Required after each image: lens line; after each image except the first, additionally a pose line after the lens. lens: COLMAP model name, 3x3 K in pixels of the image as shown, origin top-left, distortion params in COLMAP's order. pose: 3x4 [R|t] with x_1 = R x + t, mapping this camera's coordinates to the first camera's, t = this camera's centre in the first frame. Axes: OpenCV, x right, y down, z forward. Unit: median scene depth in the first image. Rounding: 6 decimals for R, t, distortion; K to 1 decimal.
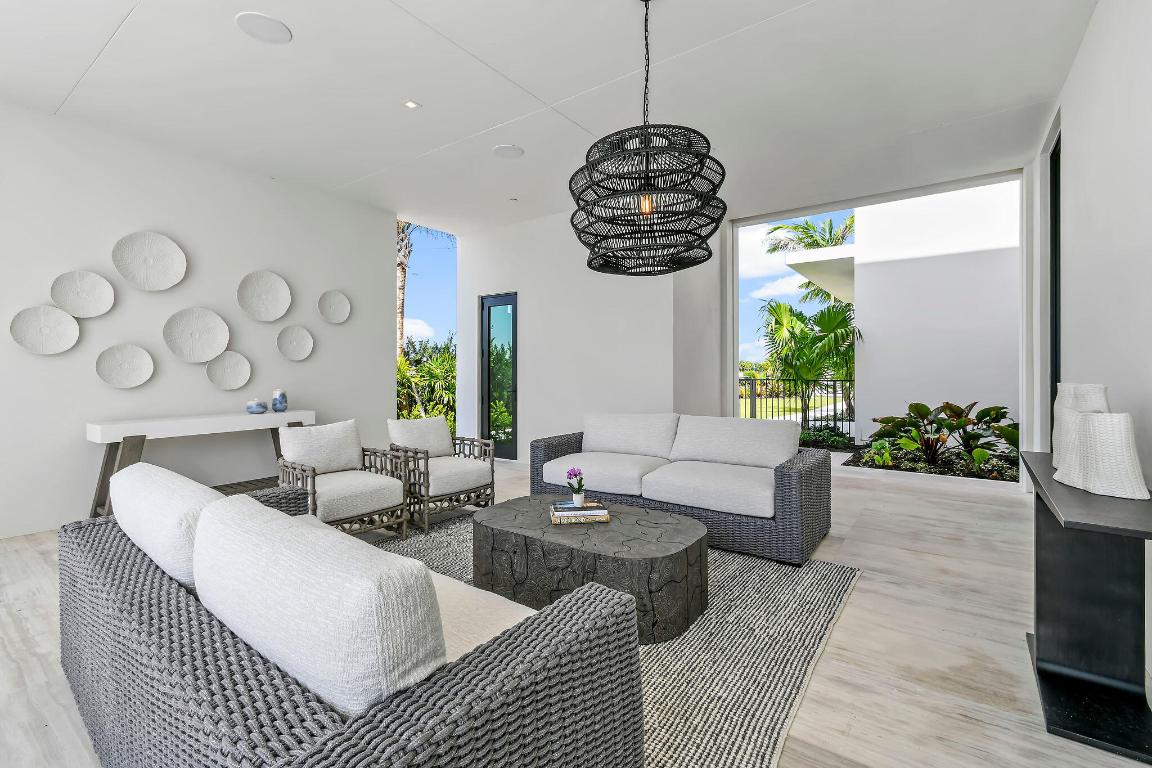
lens RADIAL K [[517.3, 0, 576.1], [0, 517.3, 368.6], [0, 0, 1]] dist [0.002442, 0.000185]
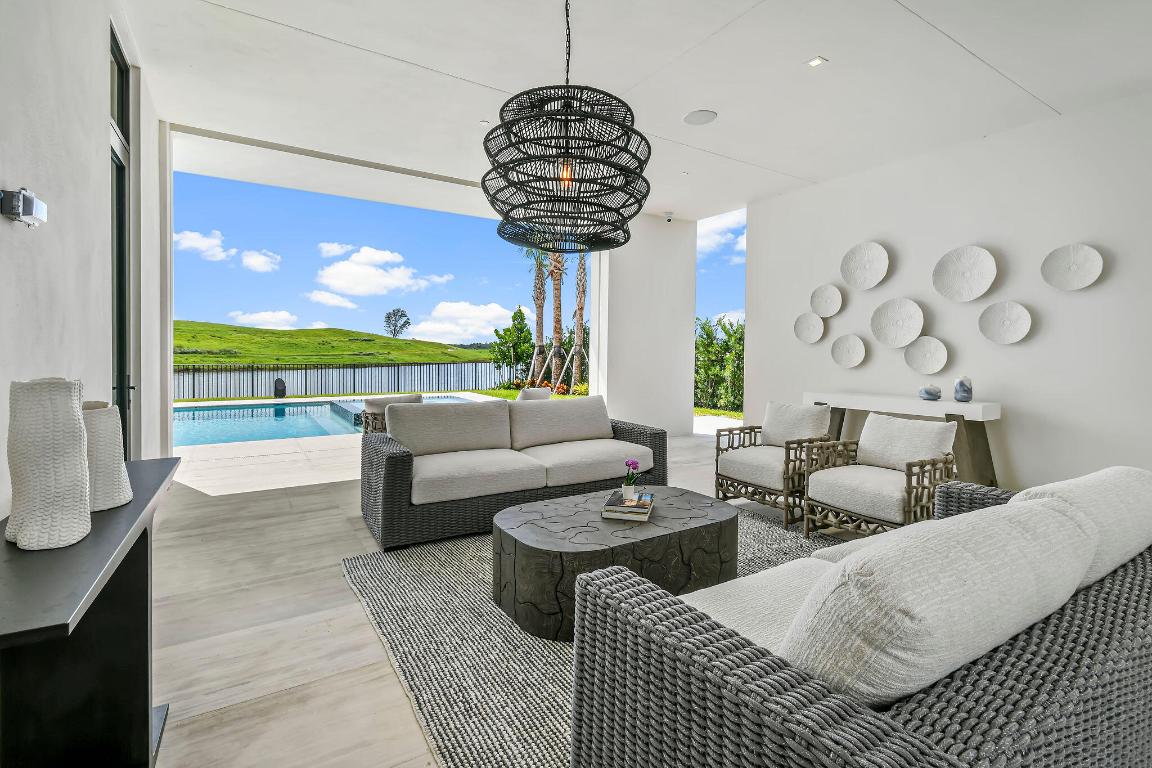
lens RADIAL K [[517.3, 0, 576.1], [0, 517.3, 368.6], [0, 0, 1]] dist [0.002442, 0.000185]
pose [[-0.367470, 0.032059, -0.929483, 0.615699], [-0.001003, 0.999391, 0.034867, -0.004615], [0.930035, 0.013745, -0.367214, 0.843539]]
